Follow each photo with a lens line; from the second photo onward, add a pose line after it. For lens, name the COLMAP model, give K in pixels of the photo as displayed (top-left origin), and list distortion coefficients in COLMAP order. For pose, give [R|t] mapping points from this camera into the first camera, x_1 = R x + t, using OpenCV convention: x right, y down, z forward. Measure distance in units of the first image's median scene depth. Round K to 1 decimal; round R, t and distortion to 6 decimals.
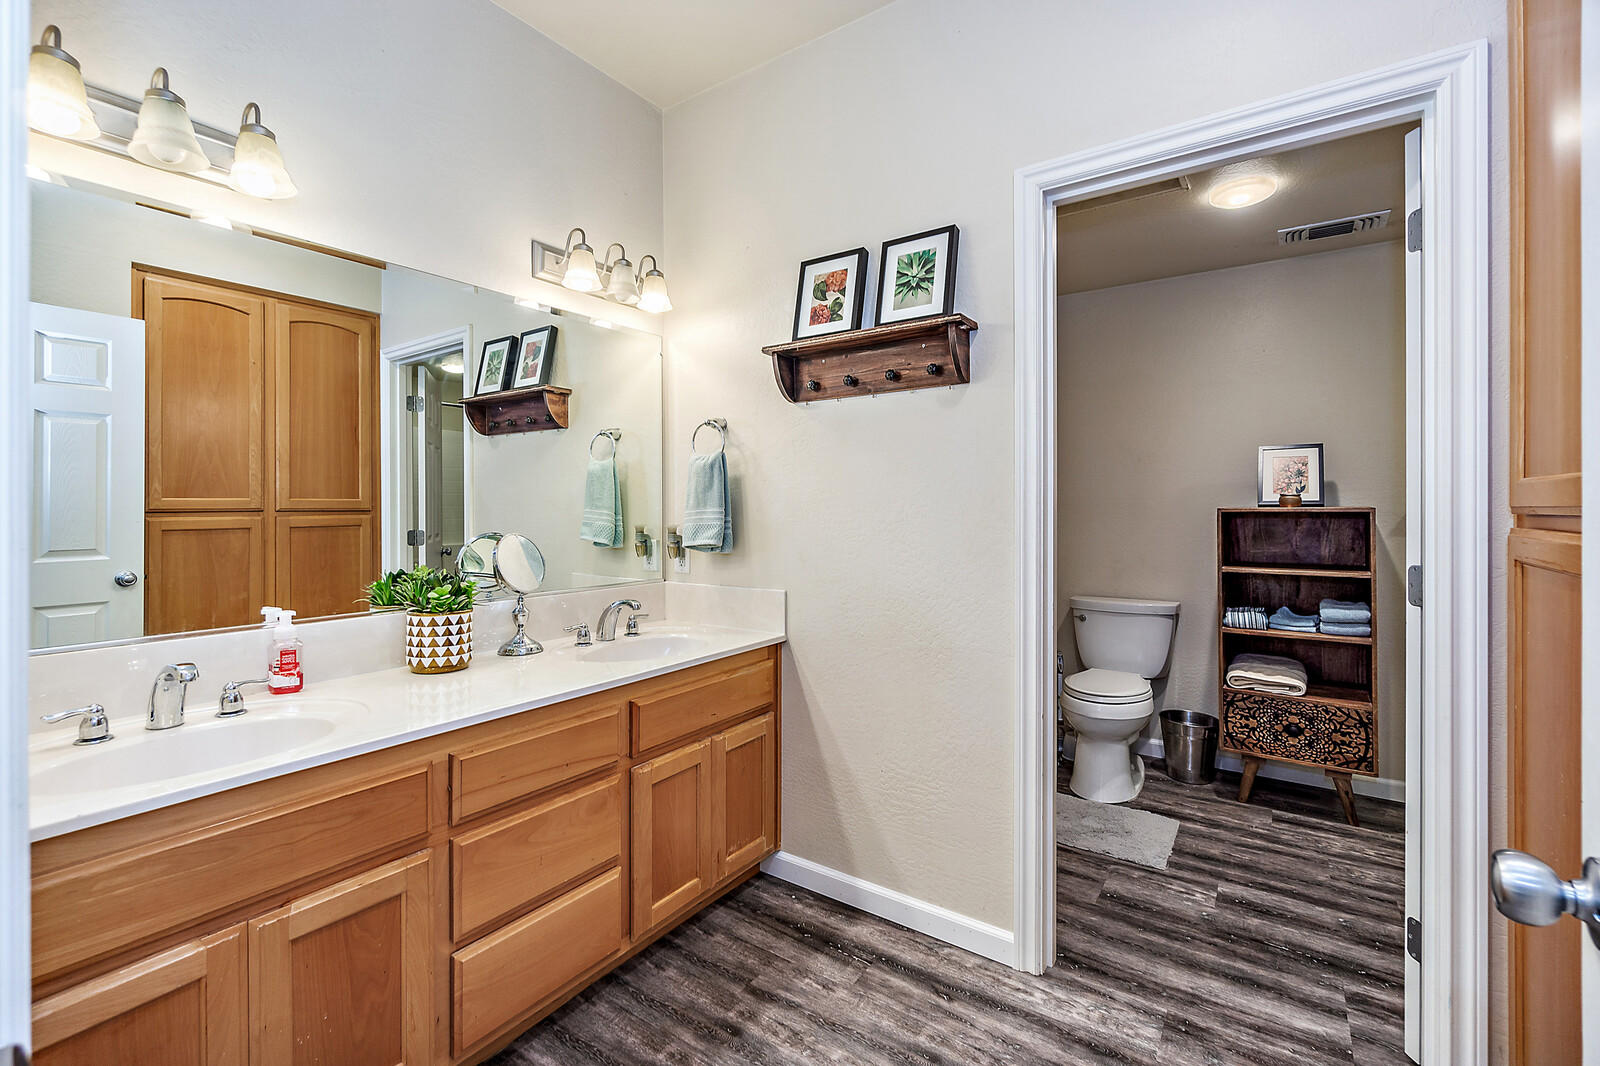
lens RADIAL K [[693.6, 0, 789.3], [0, 693.6, 505.1], [0, 0, 1]] dist [-0.006329, 0.001622]
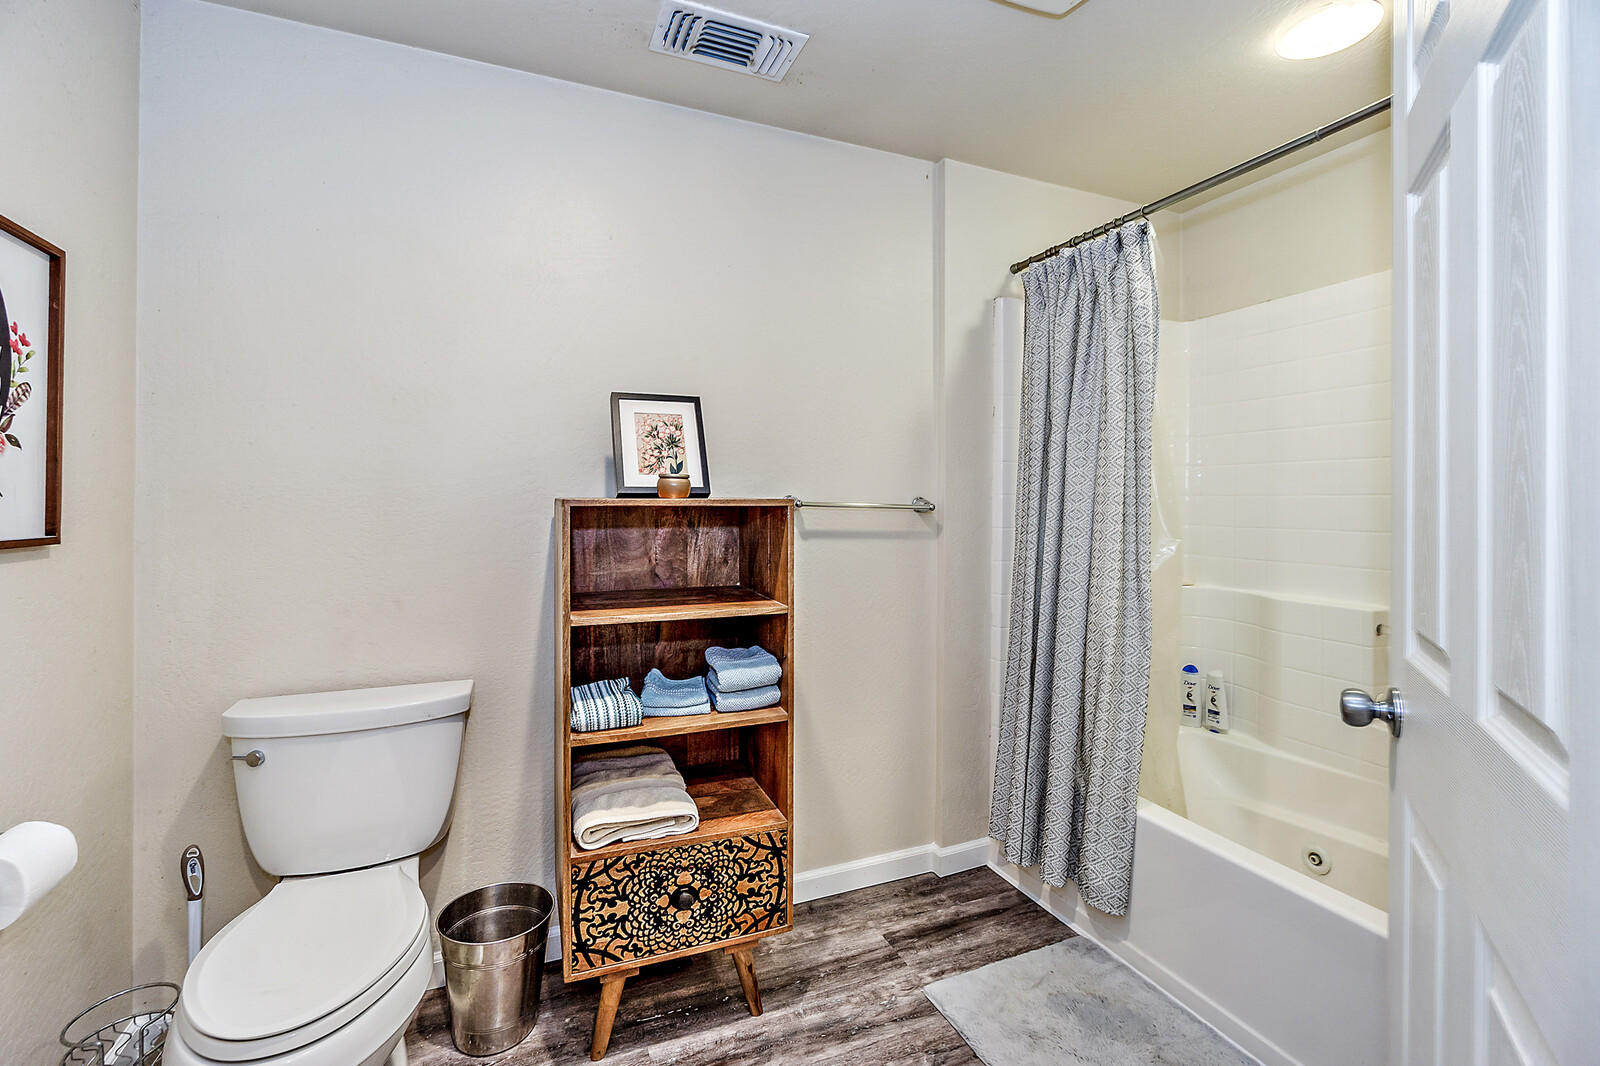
lens RADIAL K [[693.6, 0, 794.4], [0, 693.6, 504.2], [0, 0, 1]] dist [-0.006329, 0.001622]
pose [[0.529091, 0.001513, 0.848564, 0.294180], [-0.007271, 0.999970, 0.002751, 0.006320], [-0.848534, -0.007625, 0.529086, 0.614660]]
